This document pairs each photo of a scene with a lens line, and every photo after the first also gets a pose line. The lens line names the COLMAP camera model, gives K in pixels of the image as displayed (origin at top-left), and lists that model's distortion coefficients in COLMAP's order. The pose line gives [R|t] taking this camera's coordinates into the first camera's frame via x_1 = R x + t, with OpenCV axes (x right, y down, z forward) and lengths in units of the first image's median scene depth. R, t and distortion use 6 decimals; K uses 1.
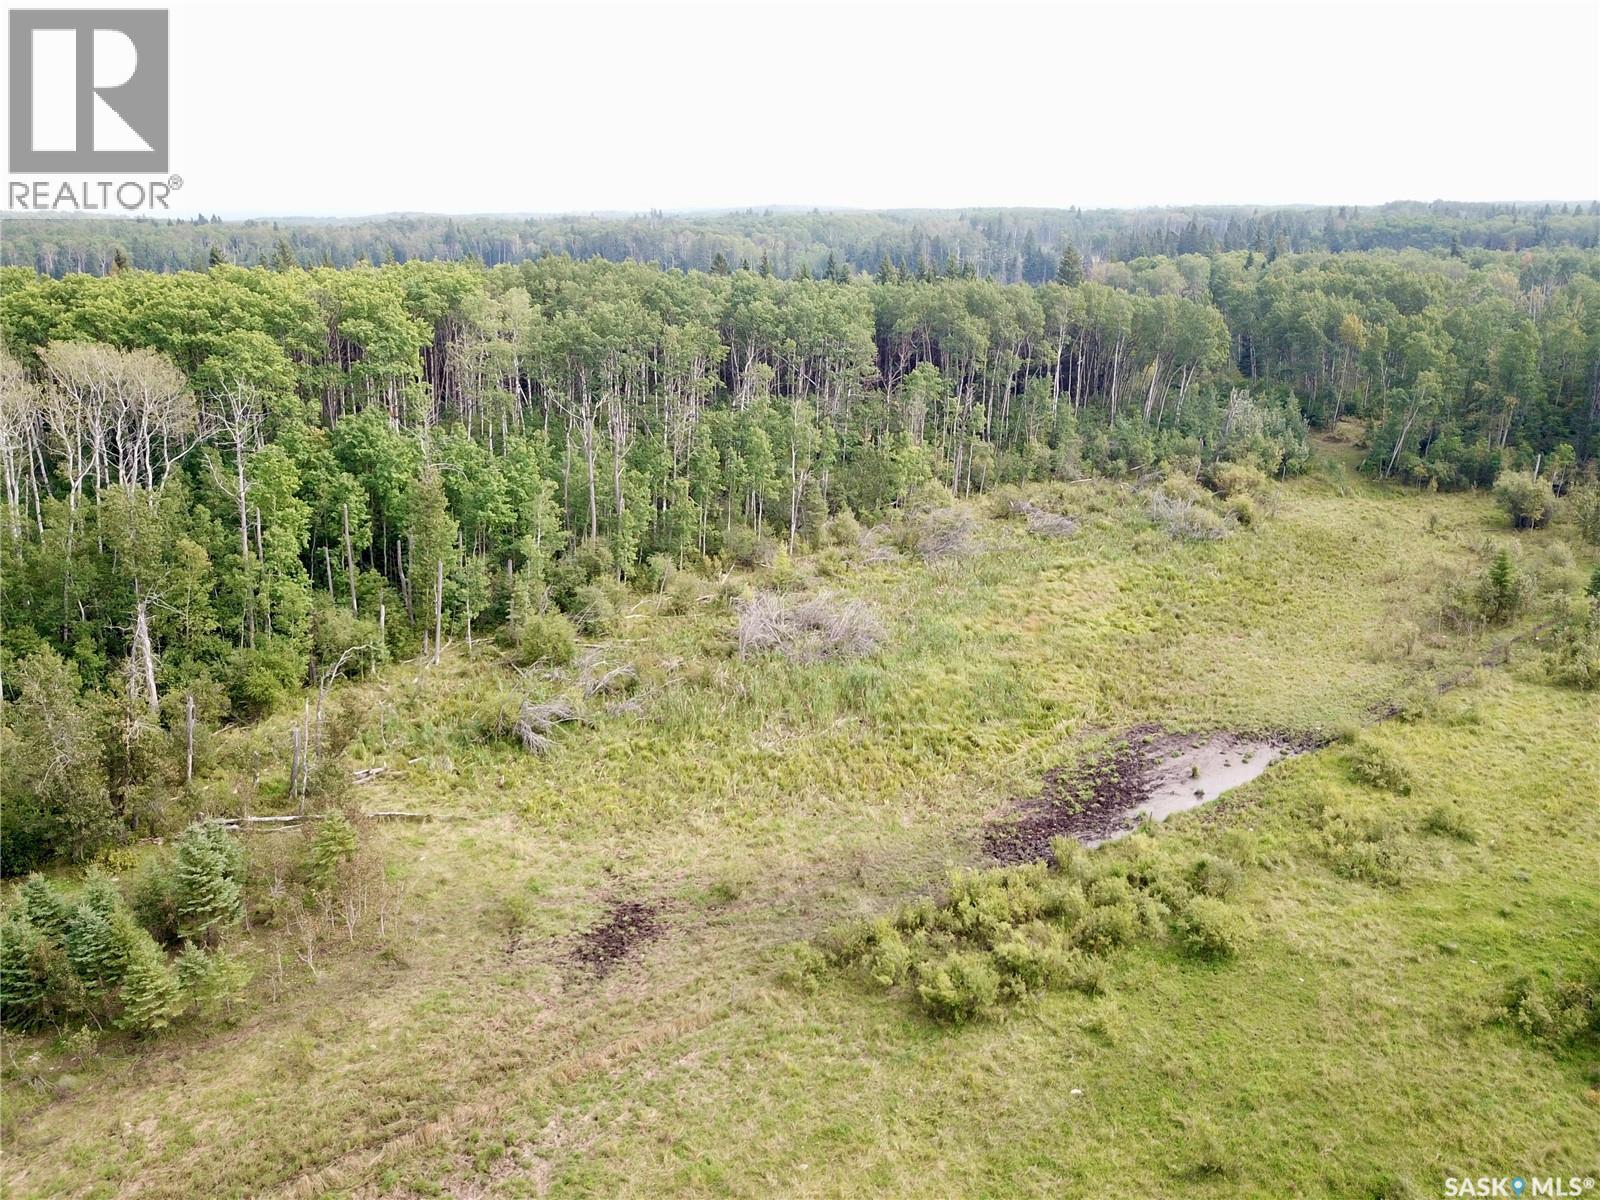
lens RADIAL K [[1223.1, 0, 817.2], [0, 1223.1, 596.1], [0, 0, 1]] dist [0.000157, -0.000508]
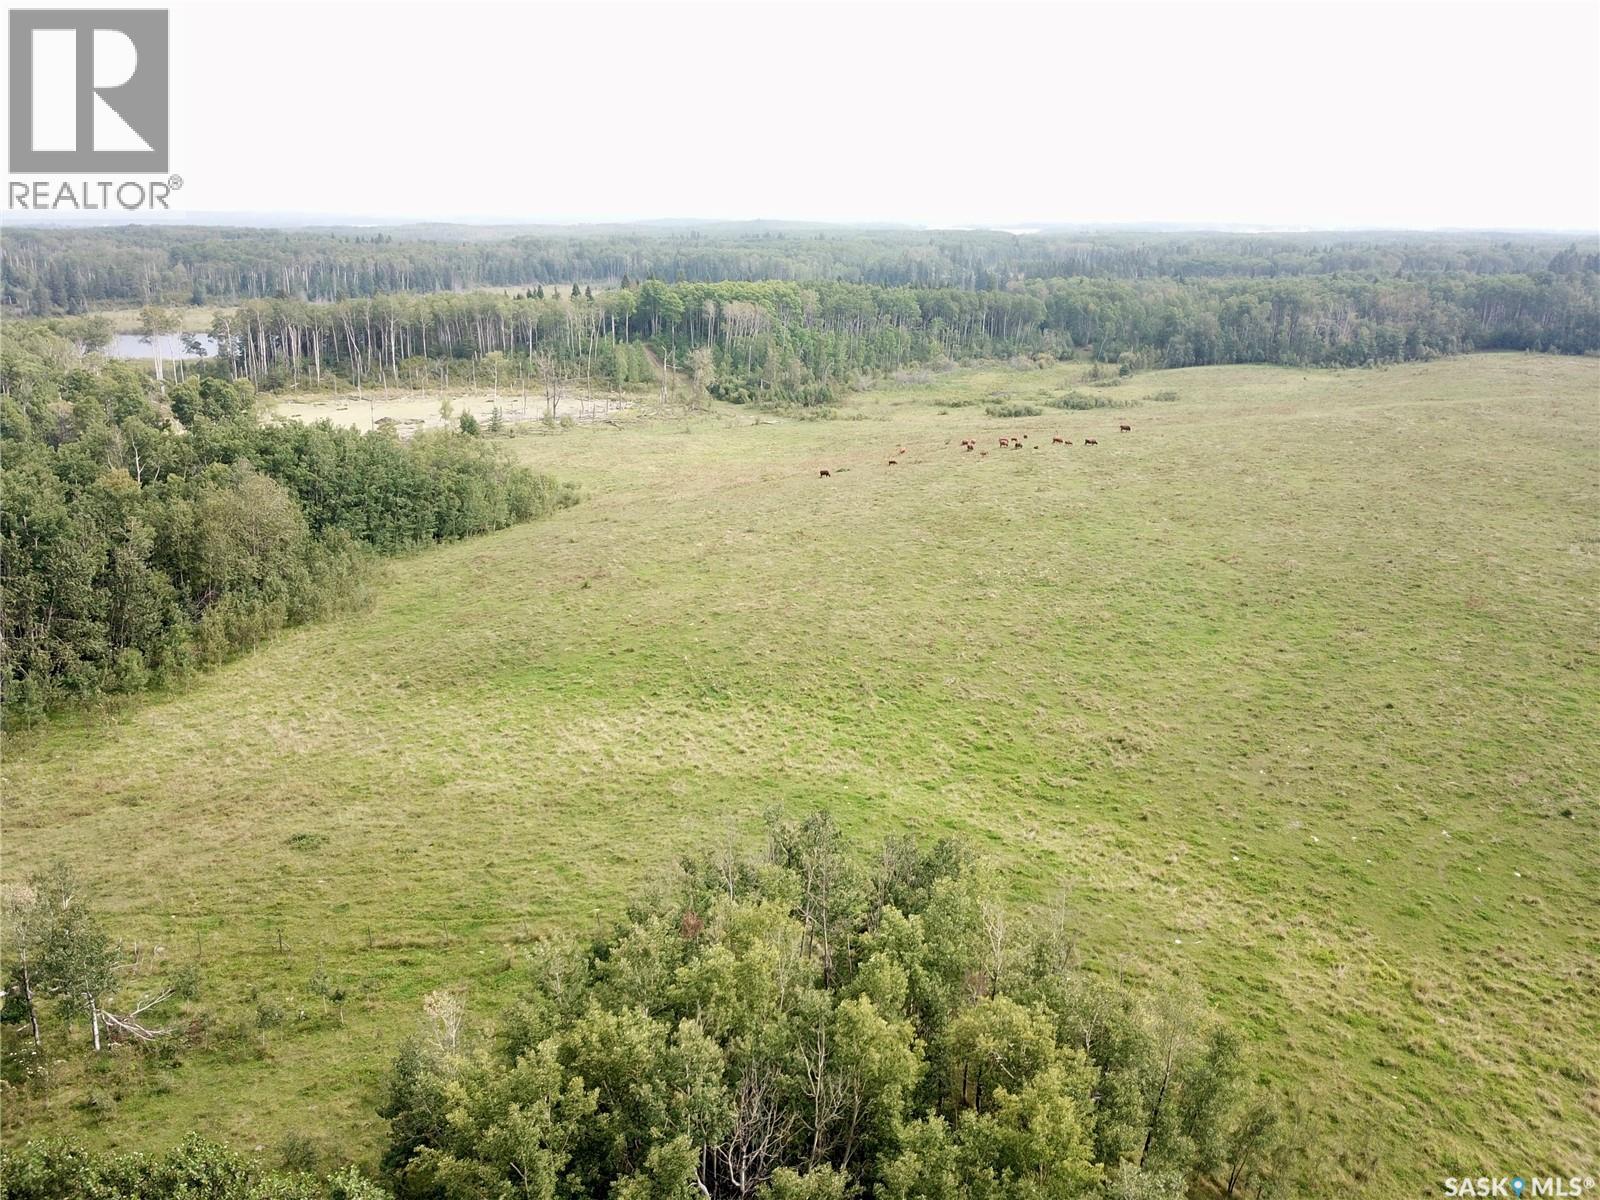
lens RADIAL K [[1223.1, 0, 804.2], [0, 1223.1, 608.3], [0, 0, 1]] dist [0.000157, -0.000508]
pose [[0.999649, 0.007267, 0.025496, -0.330722], [-0.007344, 0.999969, 0.002964, 0.550863], [-0.025474, -0.003150, 0.999671, -2.113459]]
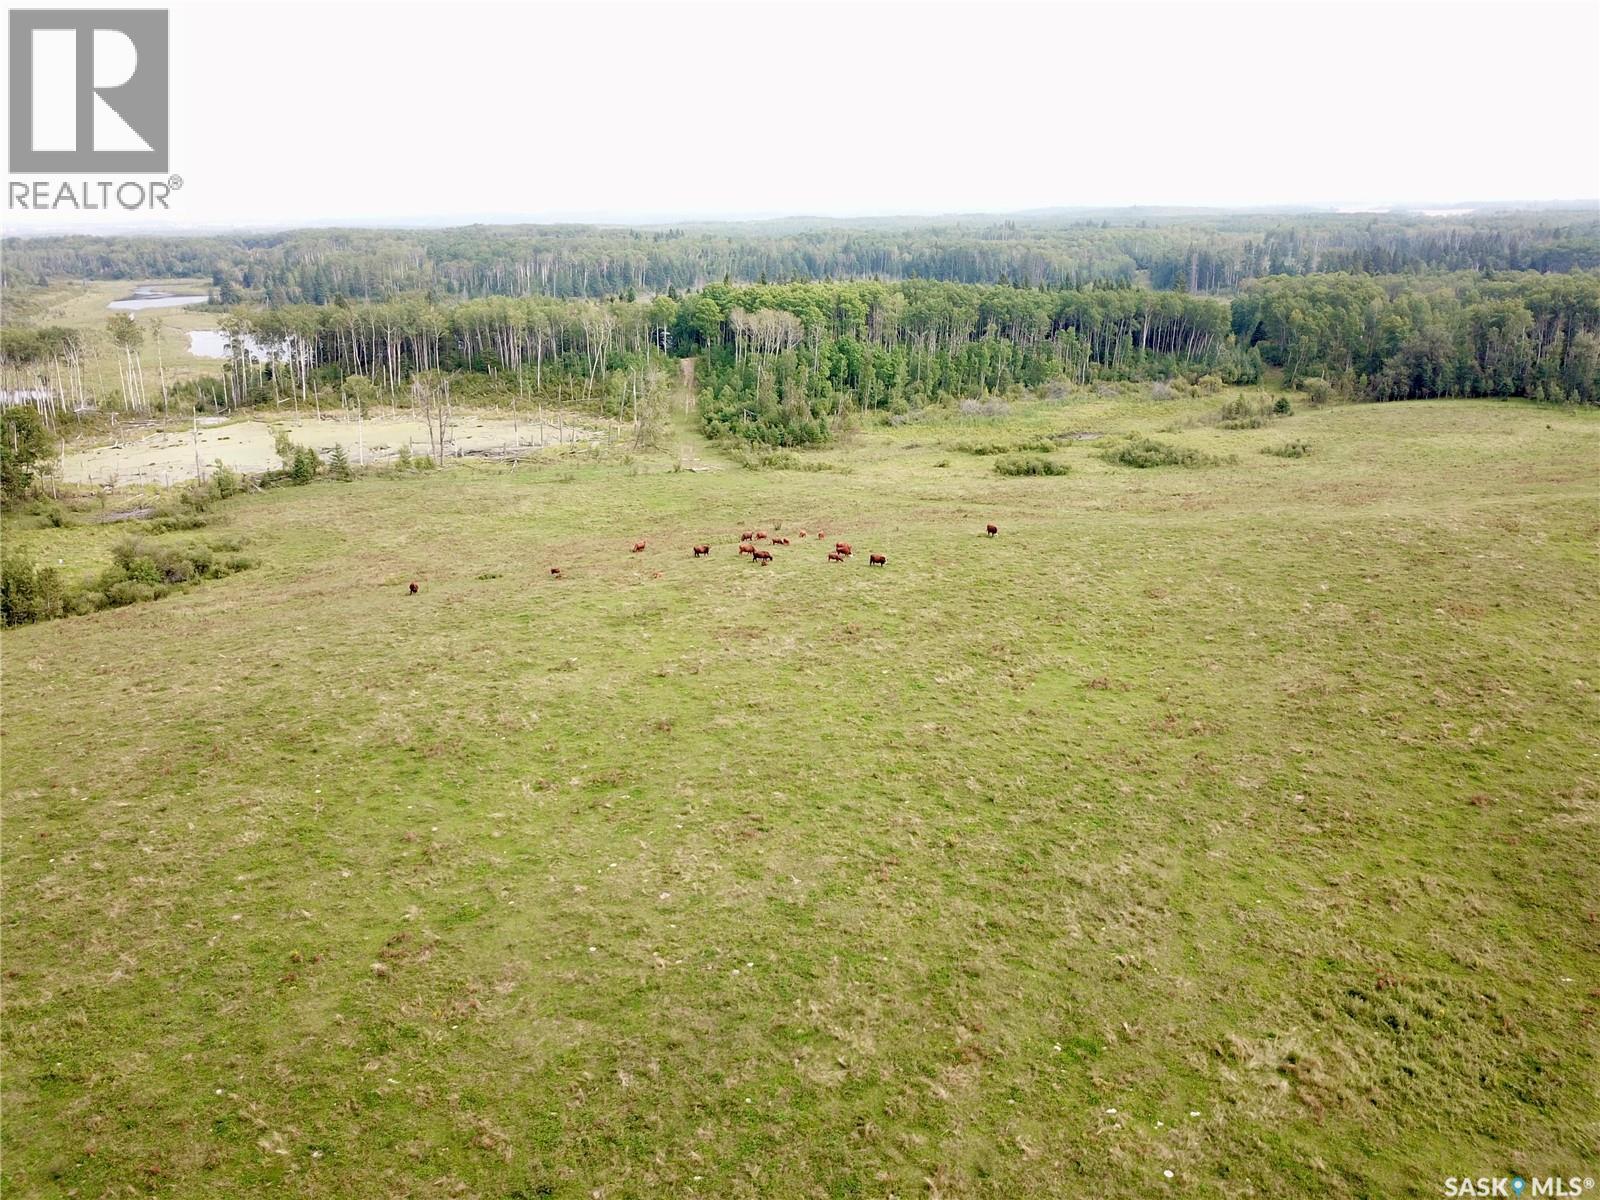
lens RADIAL K [[1223.1, 0, 797.4], [0, 1223.1, 606.5], [0, 0, 1]] dist [0.000157, -0.000508]
pose [[0.953680, 0.085630, -0.288378, 0.338819], [-0.082324, 0.996326, 0.023597, 0.352761], [0.289339, 0.001236, 0.957226, -1.481503]]
